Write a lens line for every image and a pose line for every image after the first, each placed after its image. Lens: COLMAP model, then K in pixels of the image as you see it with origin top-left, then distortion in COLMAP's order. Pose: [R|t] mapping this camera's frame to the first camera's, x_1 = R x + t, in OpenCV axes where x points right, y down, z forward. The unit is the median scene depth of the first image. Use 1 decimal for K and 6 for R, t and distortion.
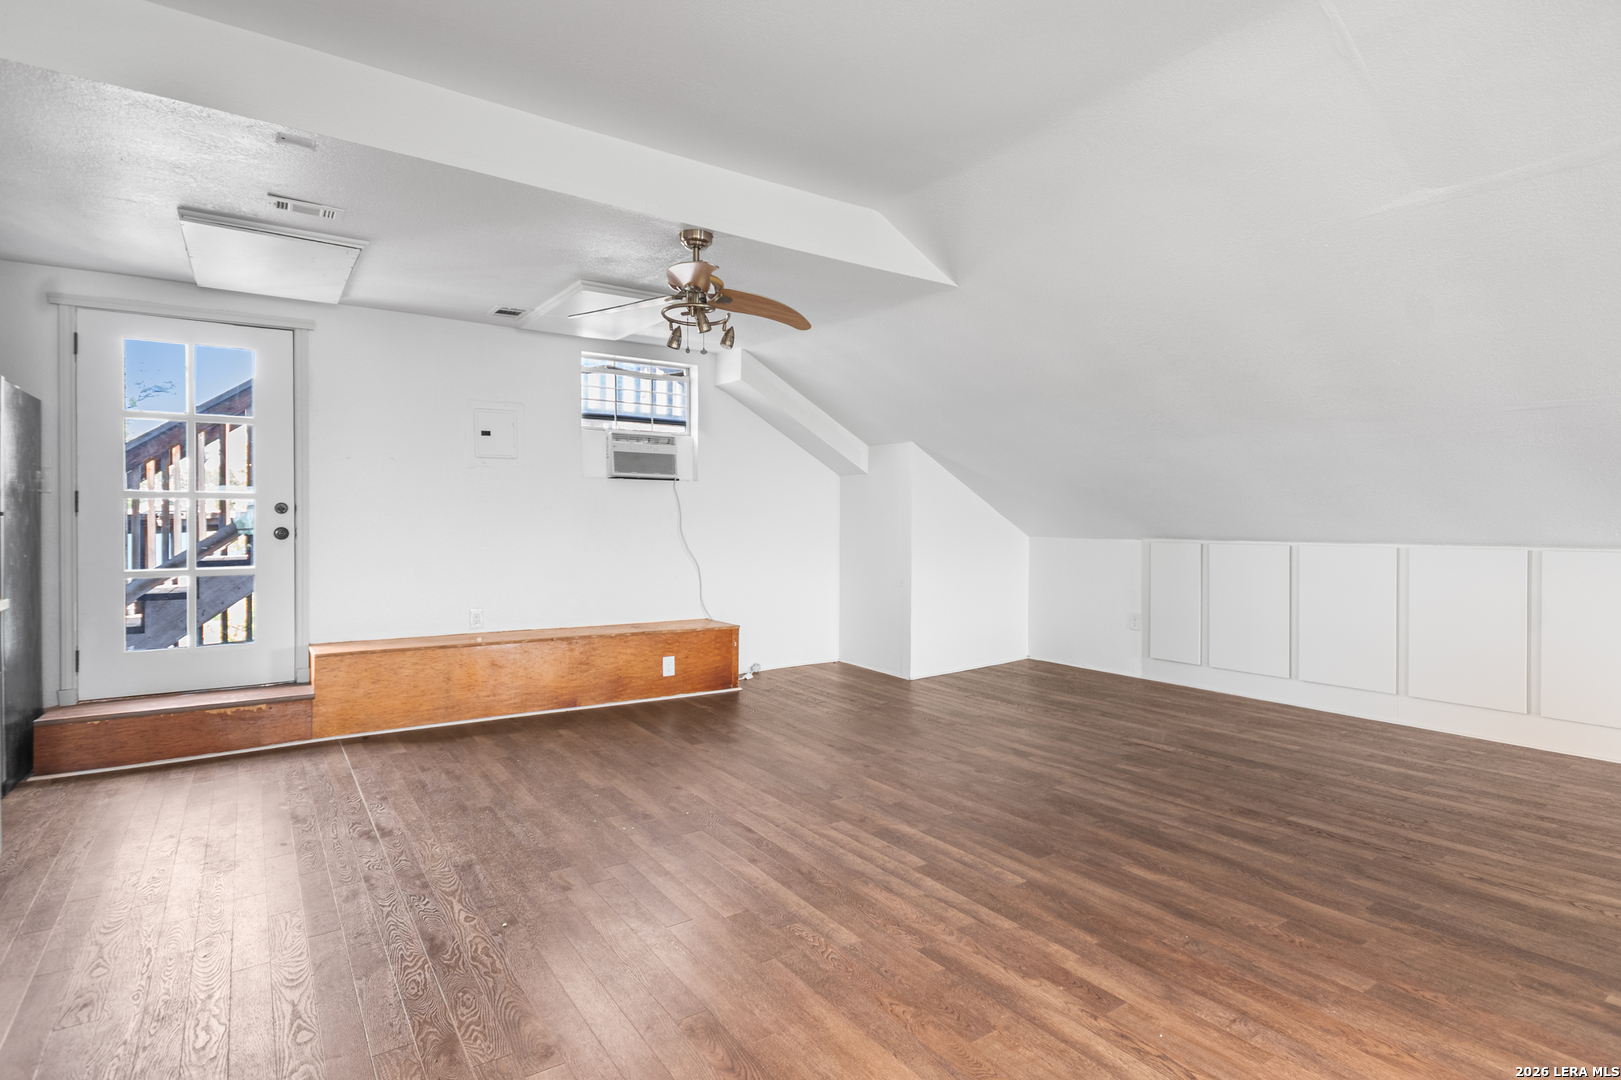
lens RADIAL K [[835.5, 0, 813.4], [0, 835.5, 530.3], [0, 0, 1]] dist [0.026057, -0.000022]
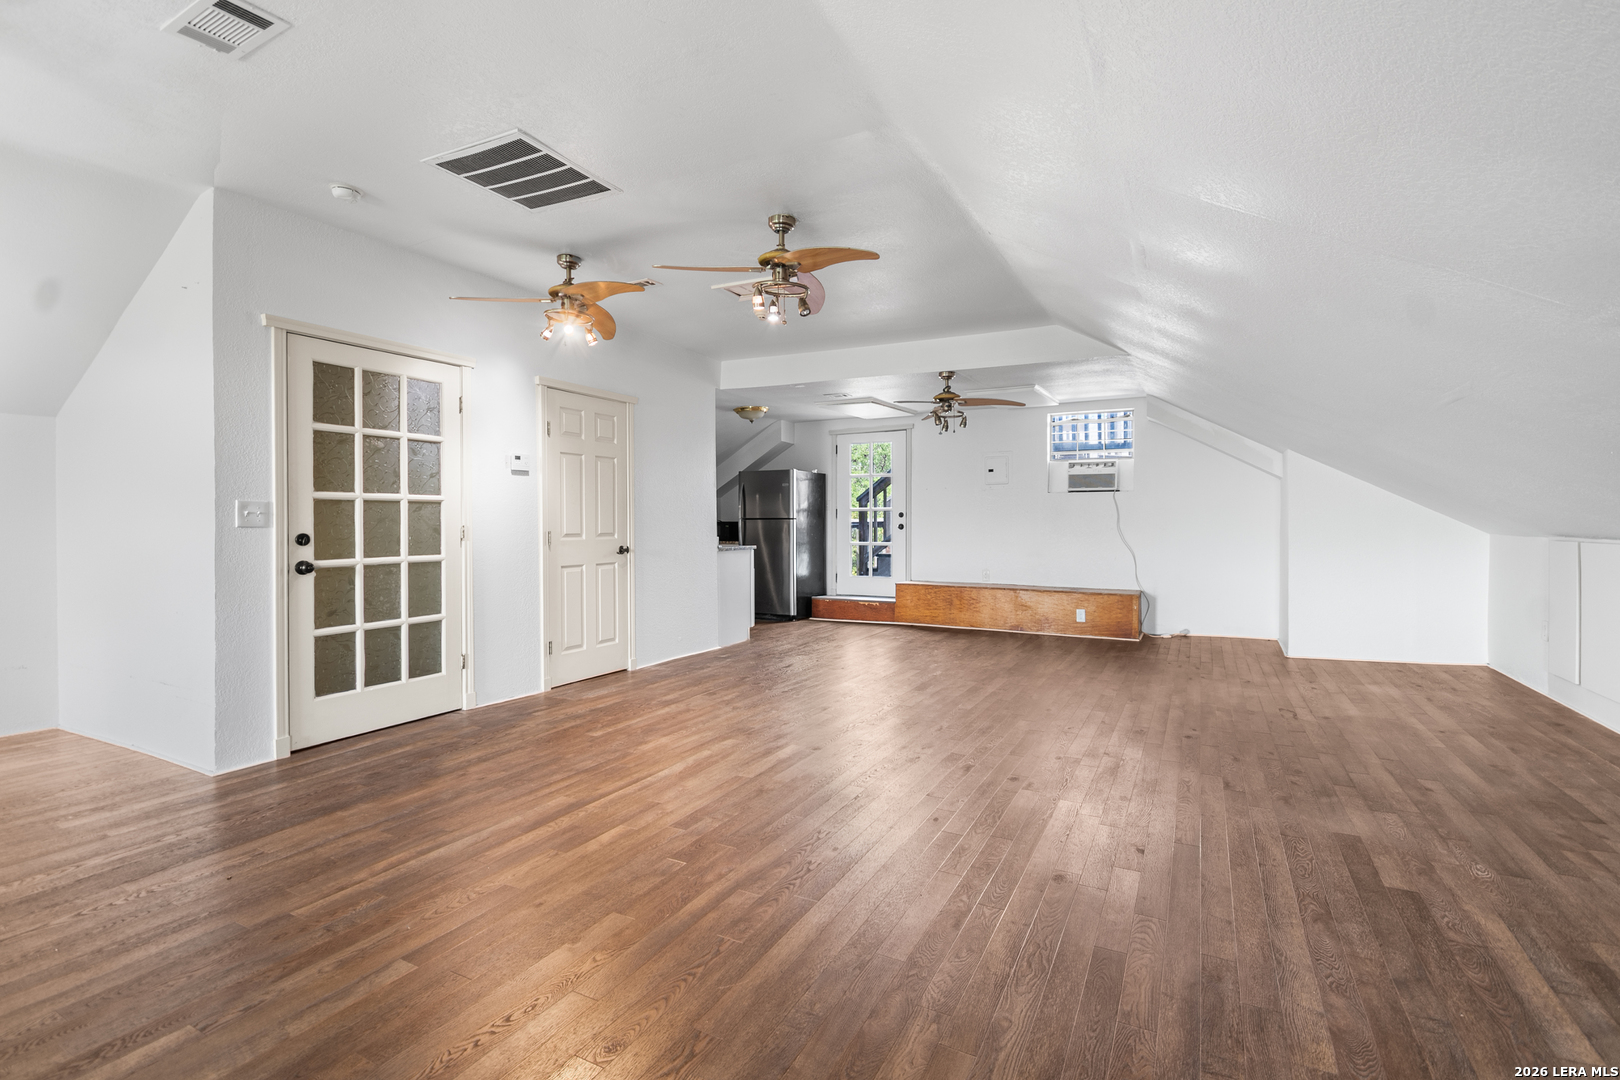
lens RADIAL K [[725.1, 0, 857.9], [0, 725.1, 526.4], [0, 0, 1]] dist [-0.001427, -0.000726]
pose [[0.511847, 0.003180, -0.859071, 0.767479], [-0.003045, 0.999994, 0.001887, -0.000300], [0.859071, 0.001650, 0.511854, -0.020327]]
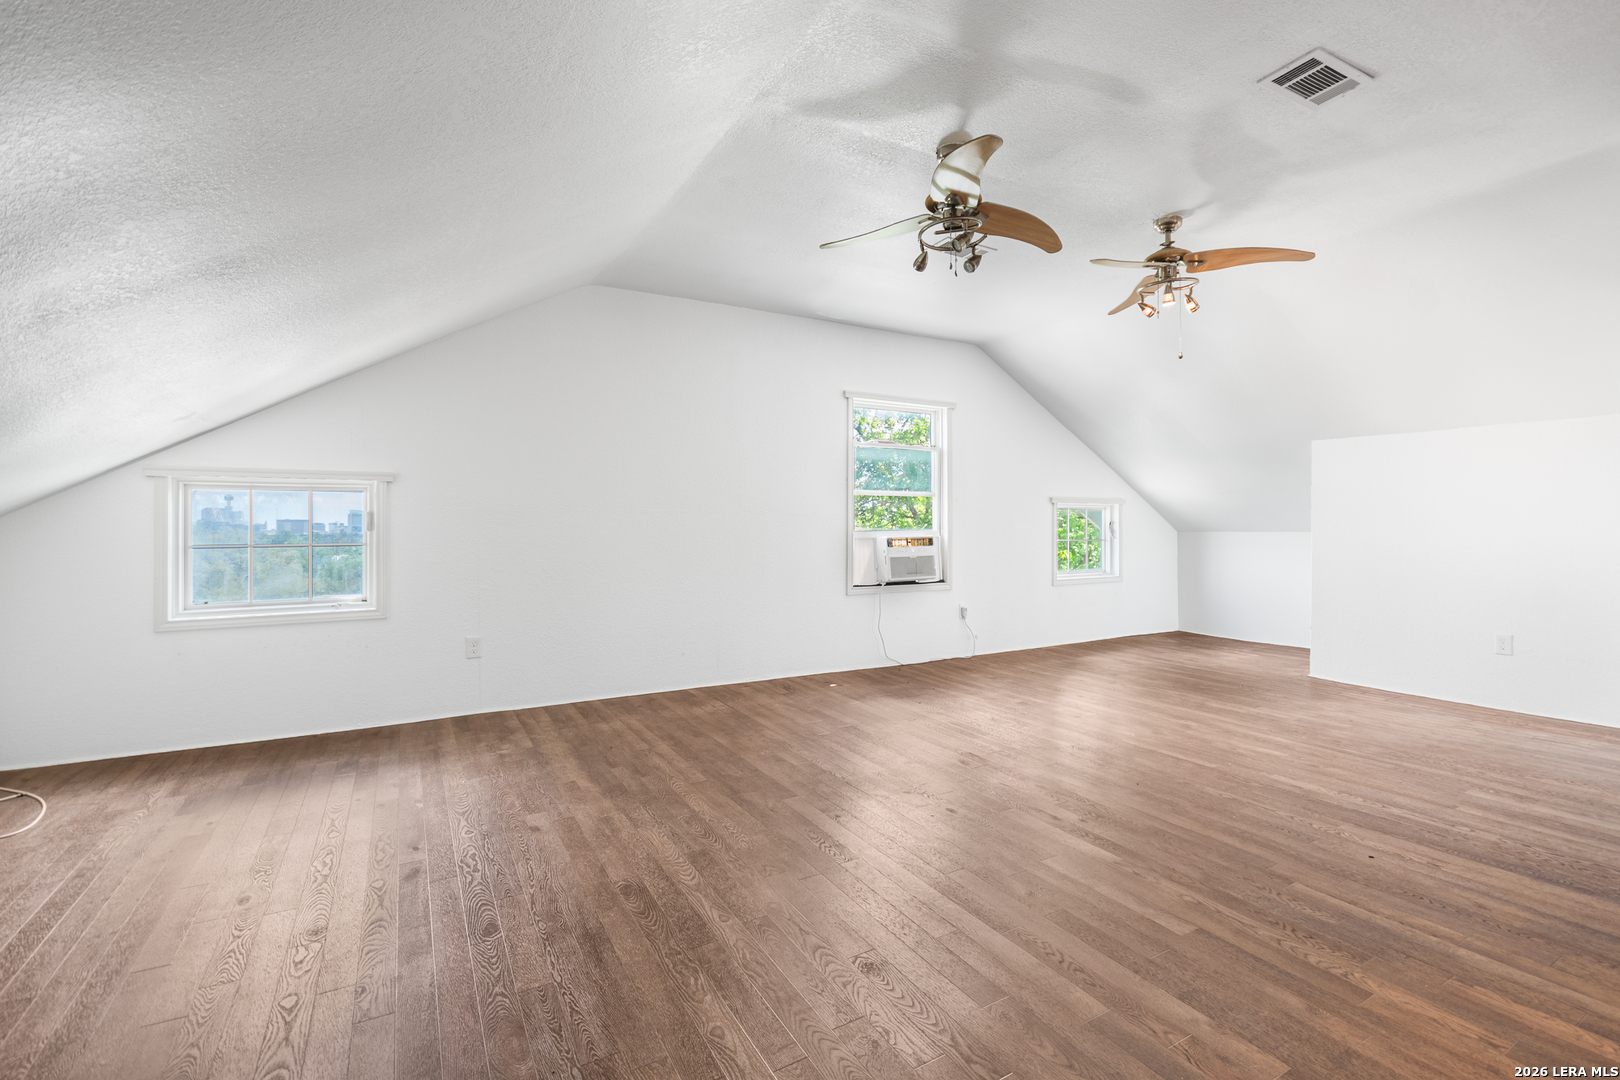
lens RADIAL K [[728.9, 0, 812.4], [0, 728.9, 558.1], [0, 0, 1]] dist [-0.000997, -0.001092]
pose [[-0.996586, 0.001753, 0.082549, 0.284573], [0.005713, 0.998843, 0.047758, -0.003941], [-0.082369, 0.048067, -0.995442, 0.723083]]
